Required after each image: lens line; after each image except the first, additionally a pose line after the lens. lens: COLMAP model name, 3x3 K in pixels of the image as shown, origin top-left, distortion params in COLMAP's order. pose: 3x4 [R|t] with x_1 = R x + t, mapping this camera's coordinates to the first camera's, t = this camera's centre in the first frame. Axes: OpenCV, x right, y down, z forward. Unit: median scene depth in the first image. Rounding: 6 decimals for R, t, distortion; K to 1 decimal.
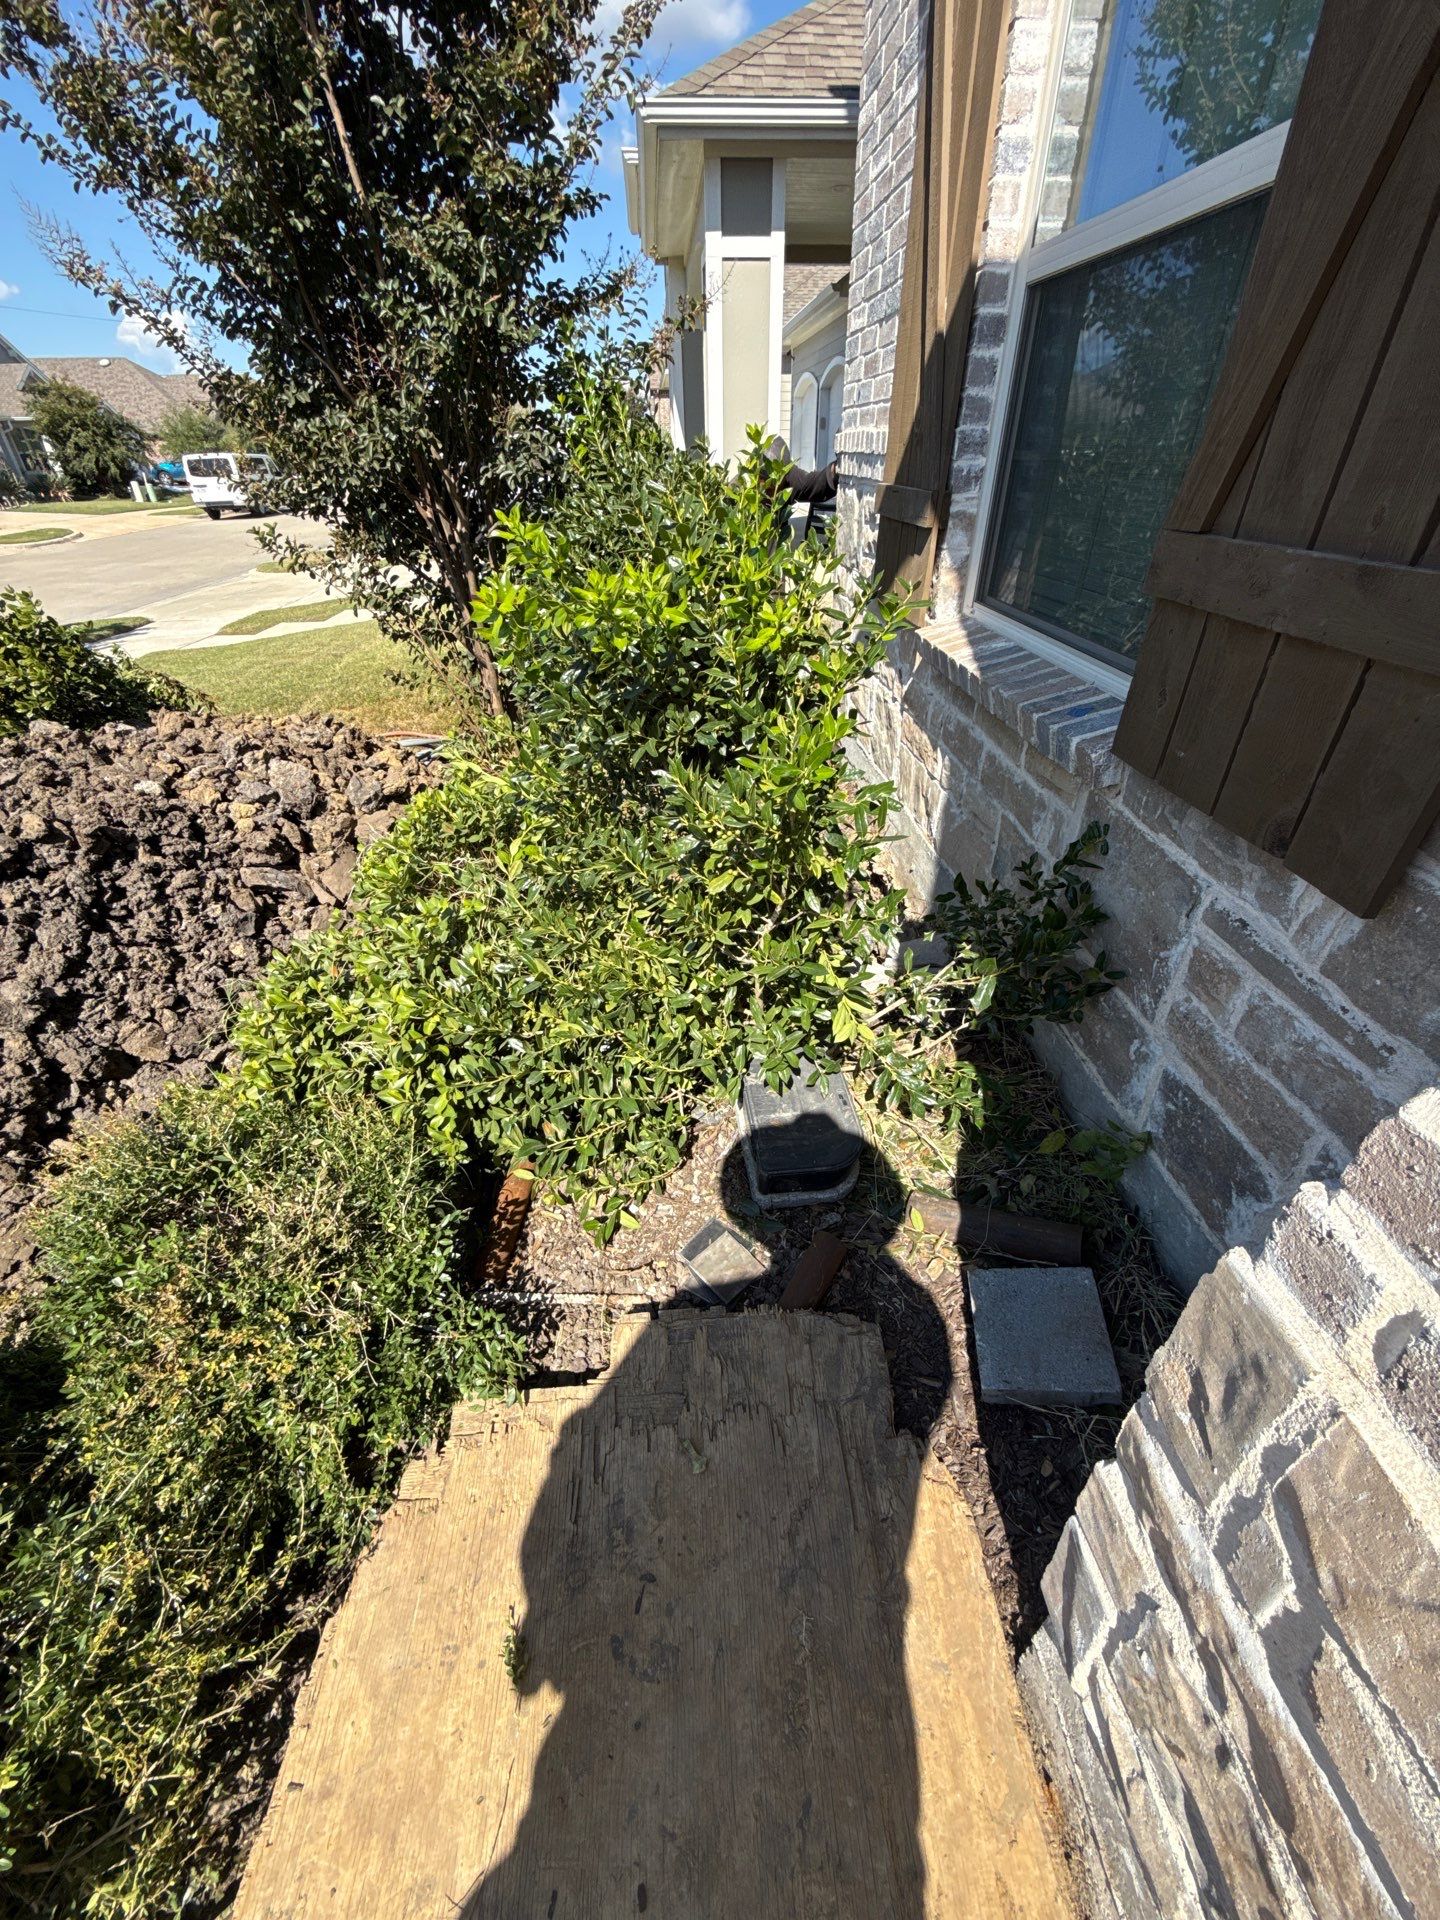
lens RADIAL K [[769.3, 0, 725.2], [0, 769.3, 961.8], [0, 0, 1]] dist [-0.001952, -0.000333]
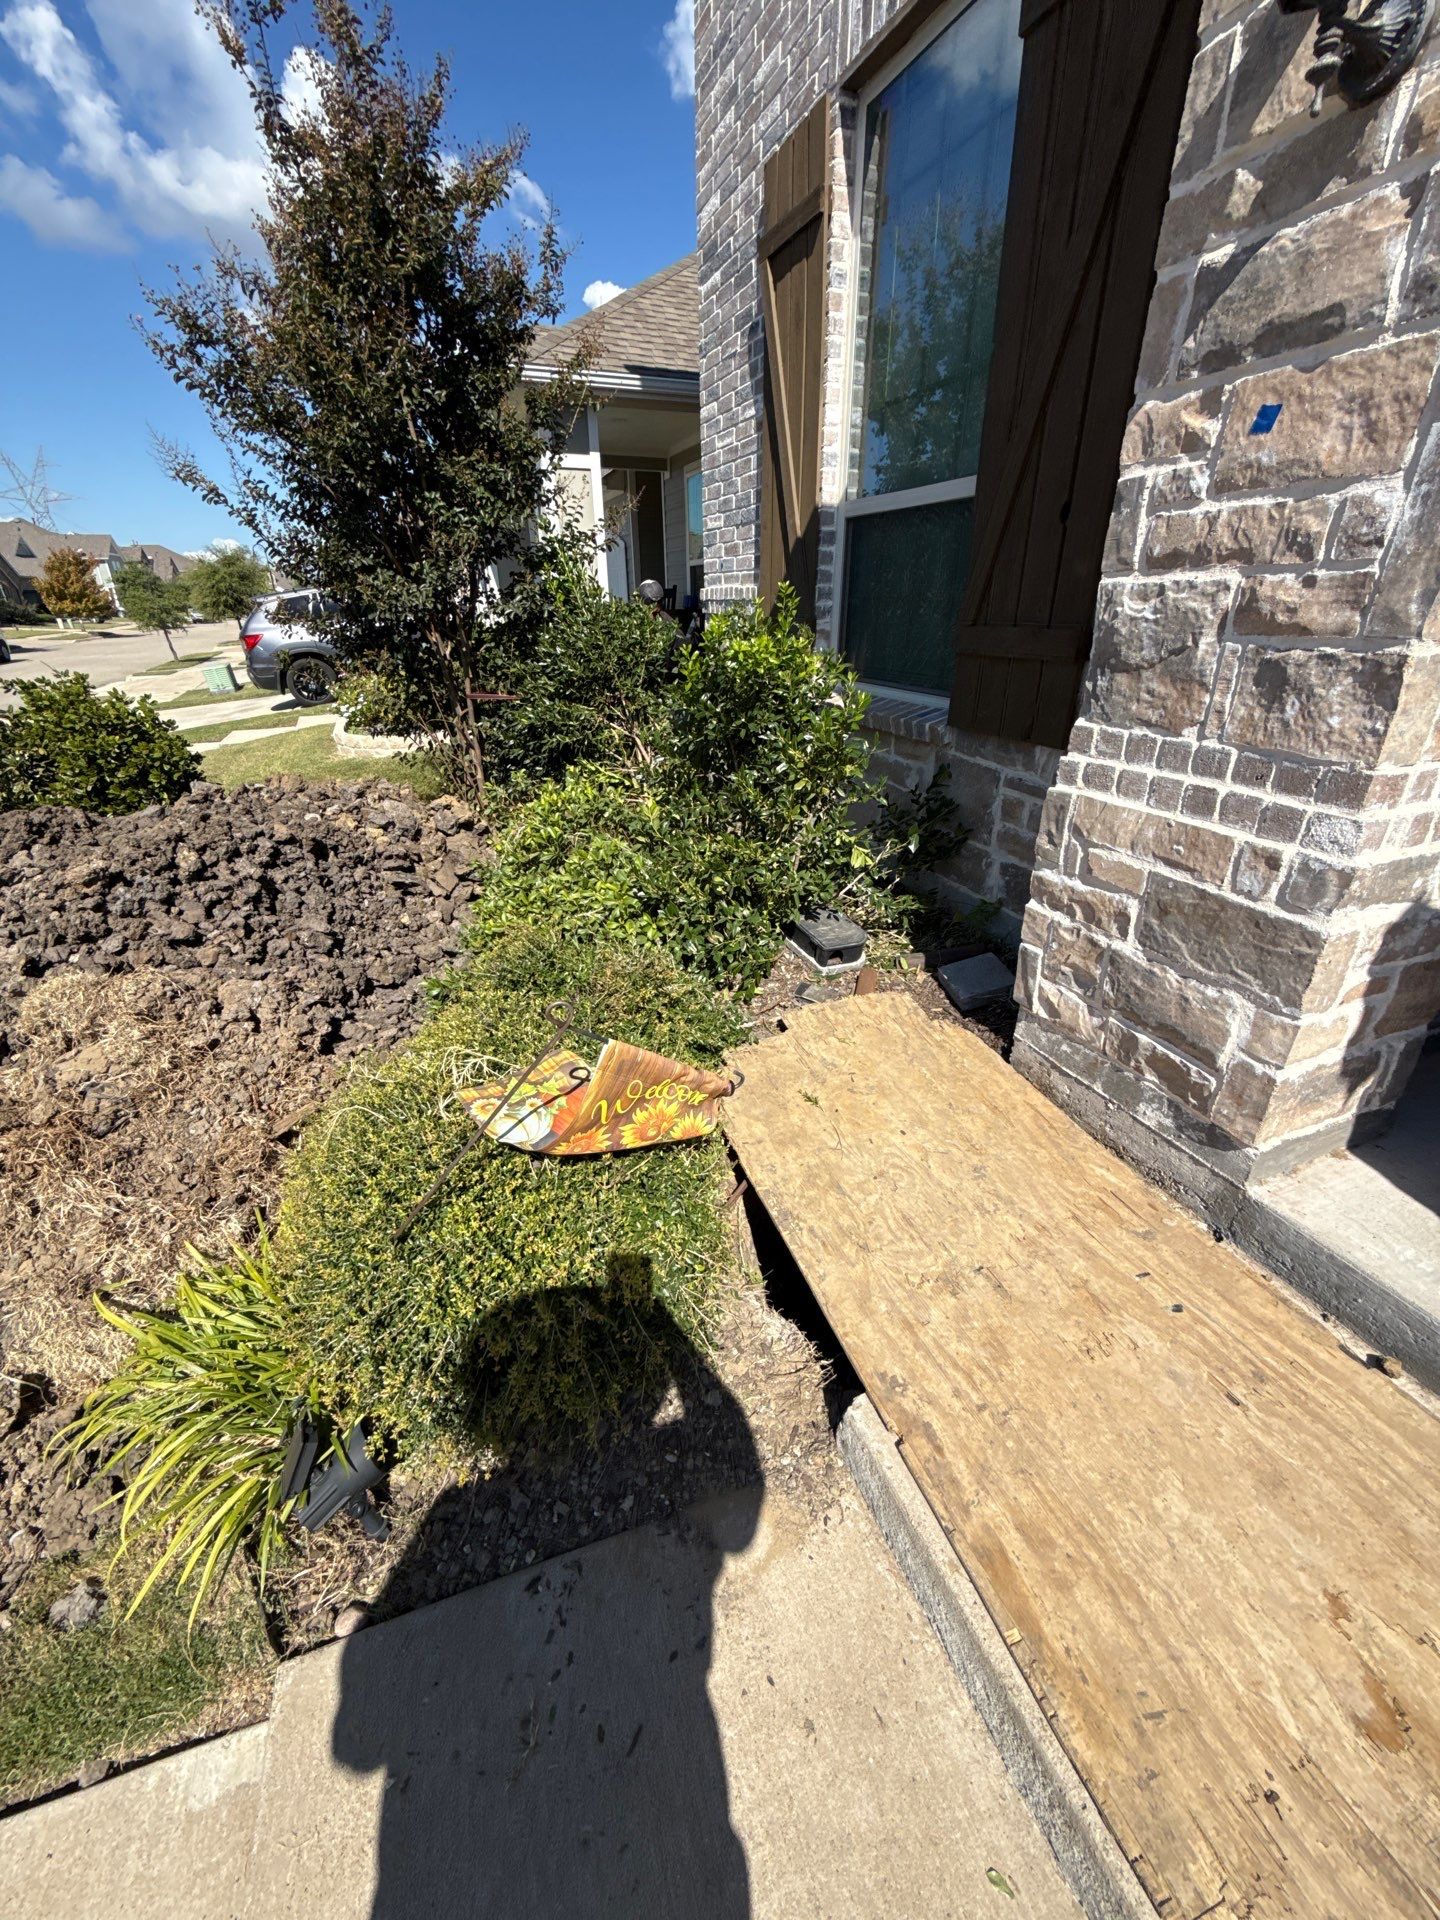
lens RADIAL K [[767.6, 0, 720.0], [0, 767.6, 960.0], [0, 0, 1]] dist [0.000280, 0.000024]
pose [[0.954702, -0.123263, 0.270834, -0.475830], [0.162895, 0.978171, -0.129022, 0.337569], [-0.249018, 0.167295, 0.953940, -0.483083]]
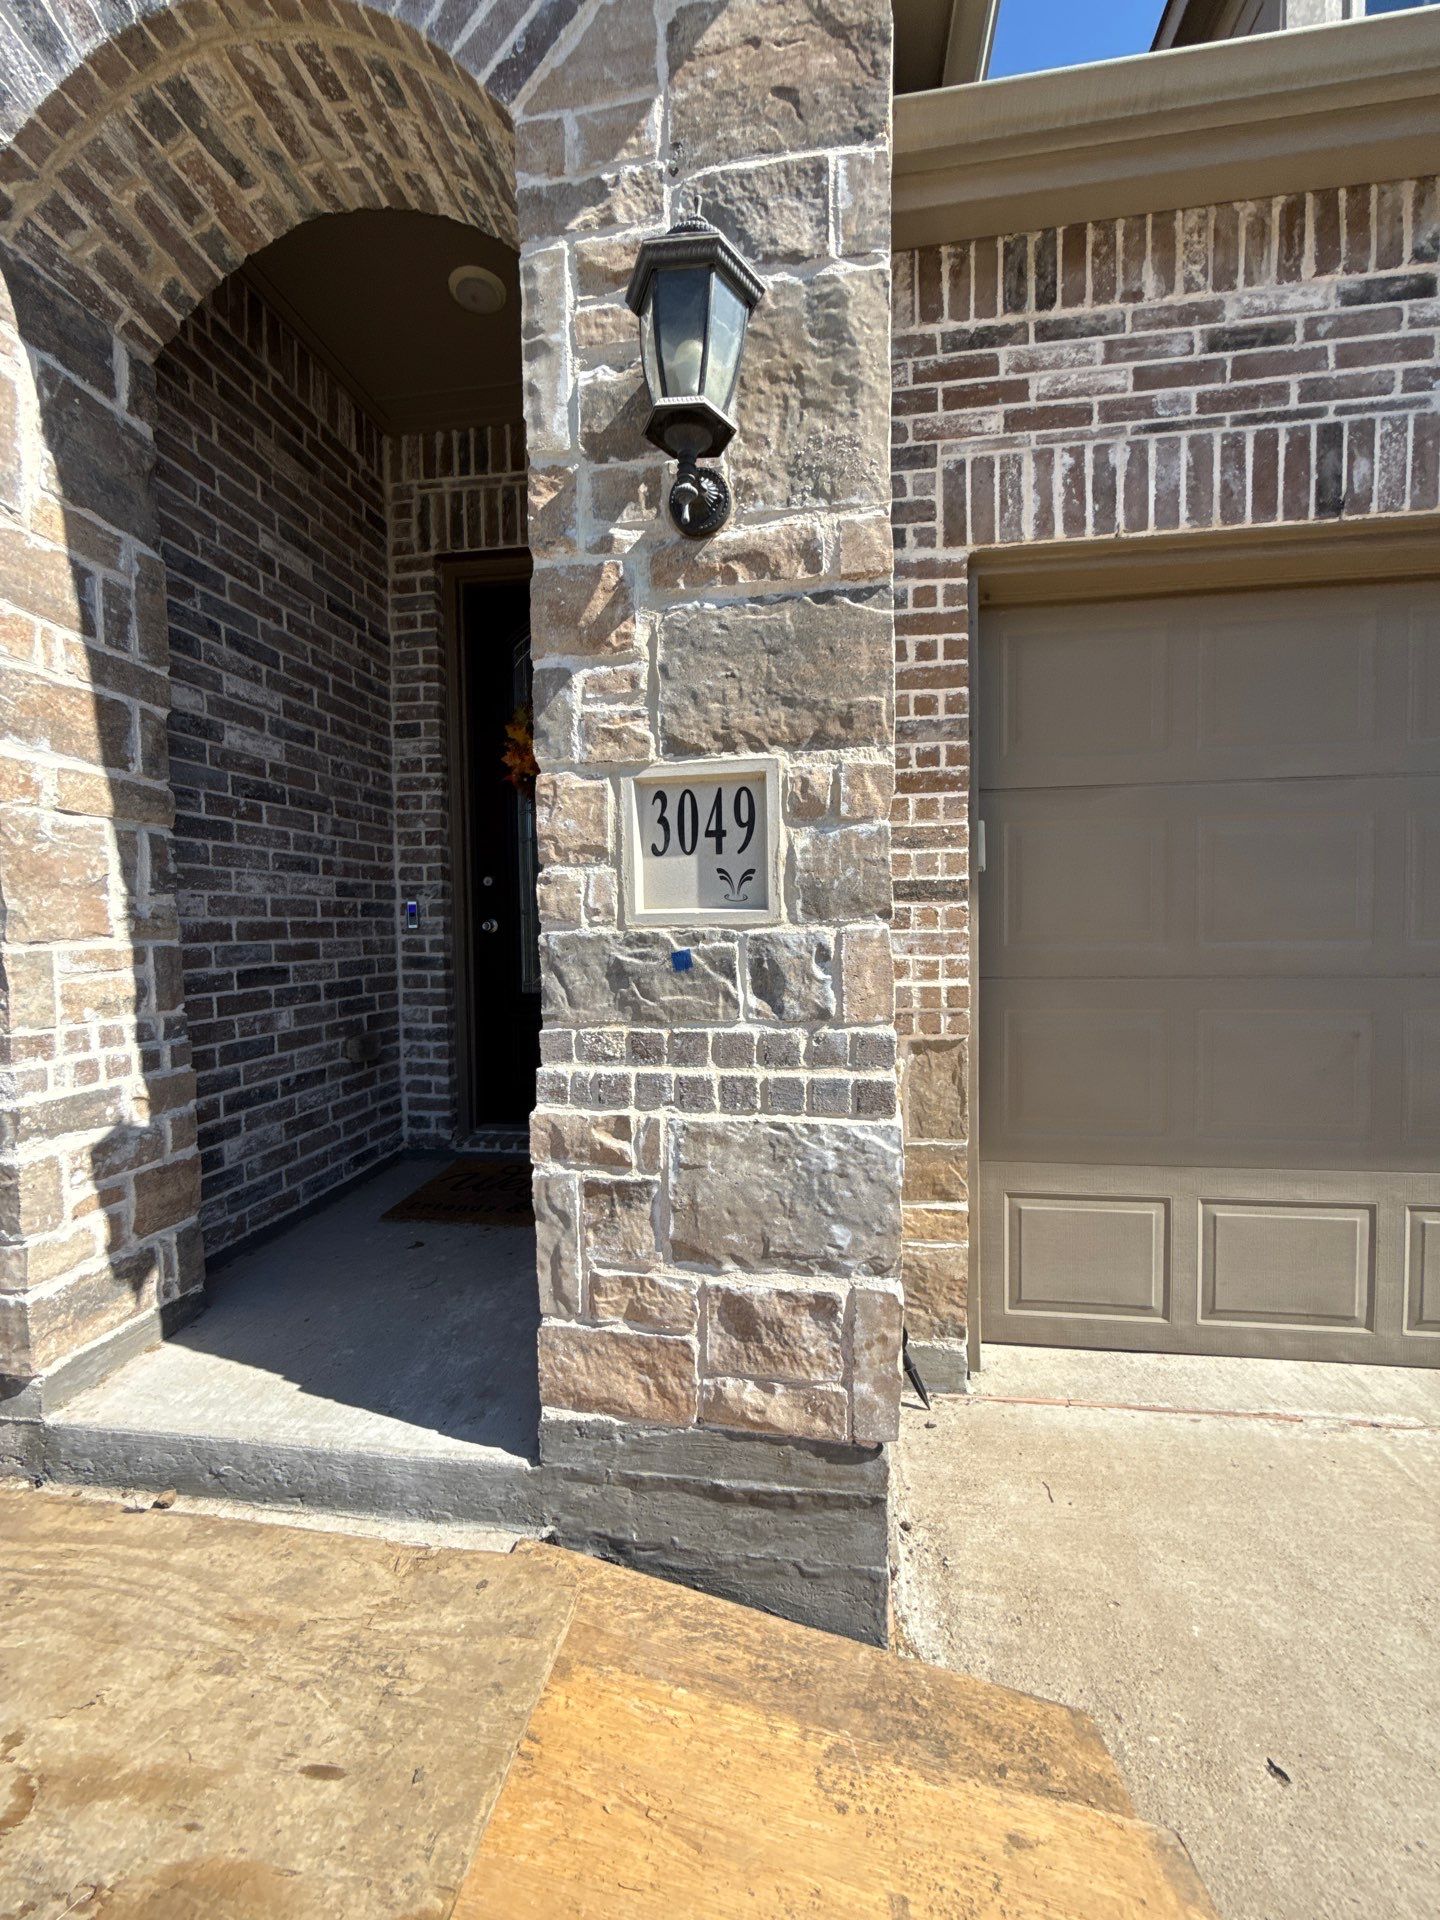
lens RADIAL K [[767.6, 0, 720.0], [0, 767.6, 960.0], [0, 0, 1]] dist [0.000280, 0.000024]
pose [[0.226254, -0.031871, 0.973547, -0.388899], [0.549539, 0.829394, -0.100562, 0.703229], [-0.804249, 0.557754, 0.205168, -0.971486]]
